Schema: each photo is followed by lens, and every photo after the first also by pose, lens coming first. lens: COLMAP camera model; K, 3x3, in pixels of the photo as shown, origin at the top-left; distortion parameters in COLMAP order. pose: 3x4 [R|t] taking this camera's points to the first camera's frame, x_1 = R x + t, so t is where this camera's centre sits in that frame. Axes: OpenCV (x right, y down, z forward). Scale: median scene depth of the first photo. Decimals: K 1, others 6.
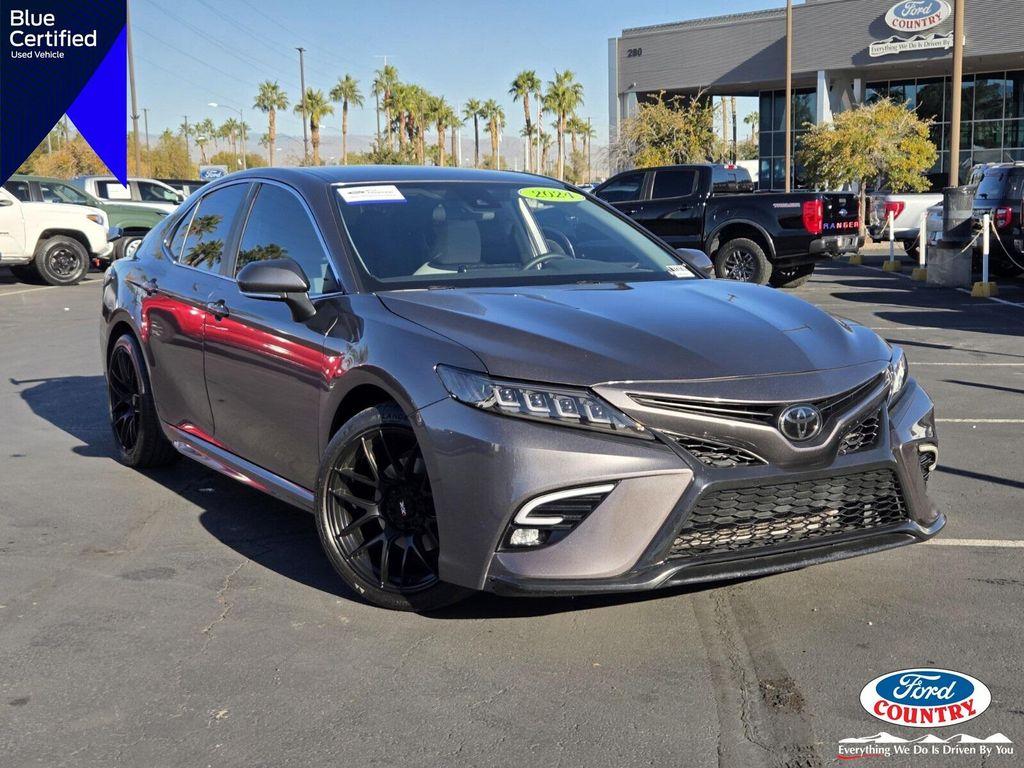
lens RADIAL K [[1395.4, 0, 519.0], [0, 1395.4, 384.7], [0, 0, 1]] dist [0.088194, -0.036022]
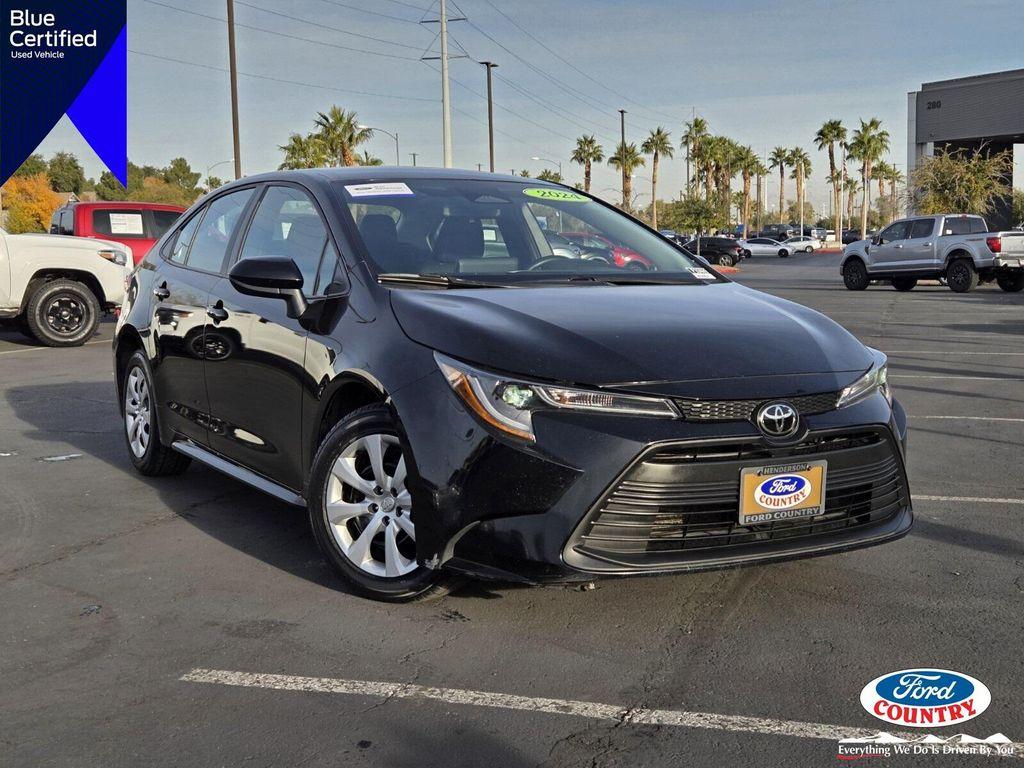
lens RADIAL K [[1395.4, 0, 519.0], [0, 1395.4, 384.7], [0, 0, 1]] dist [0.088194, -0.036022]
pose [[0.976944, 0.021729, -0.212385, 0.003874], [-0.028702, 0.999144, -0.029805, 0.008400], [0.211556, 0.035213, 0.976731, -0.053837]]
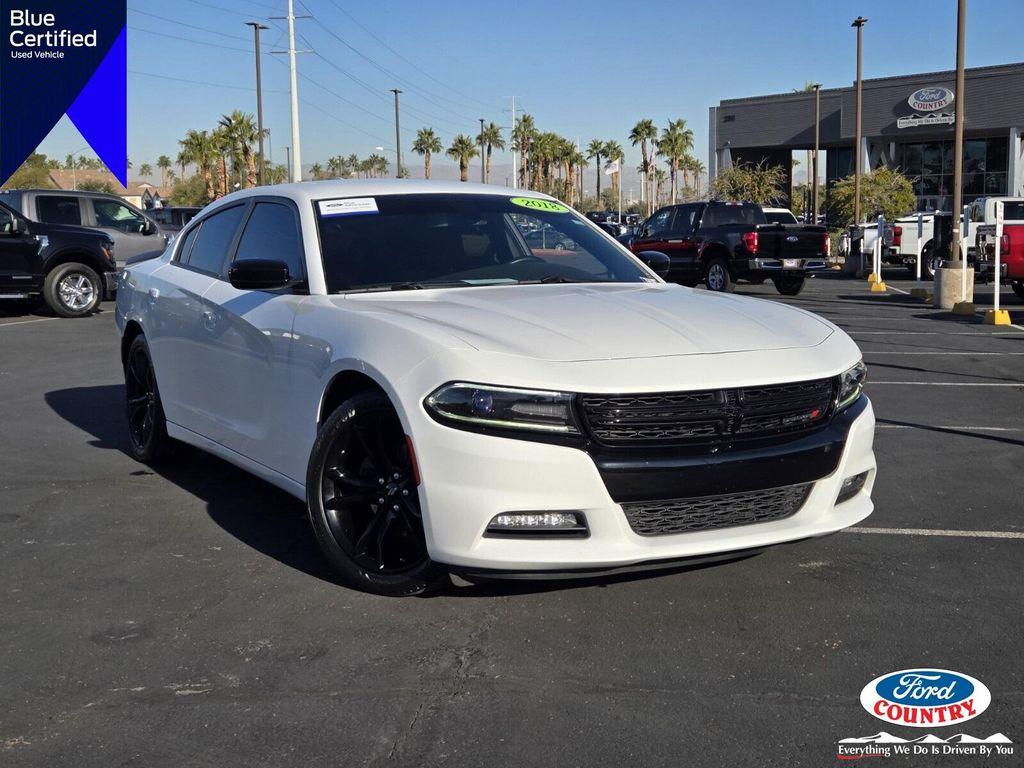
lens RADIAL K [[1395.4, 0, 519.0], [0, 1395.4, 384.7], [0, 0, 1]] dist [0.088194, -0.036022]
pose [[0.996713, 0.016383, -0.079337, -0.002769], [-0.017987, 0.999647, -0.019545, 0.021804], [0.078989, 0.020908, 0.996656, -0.167784]]
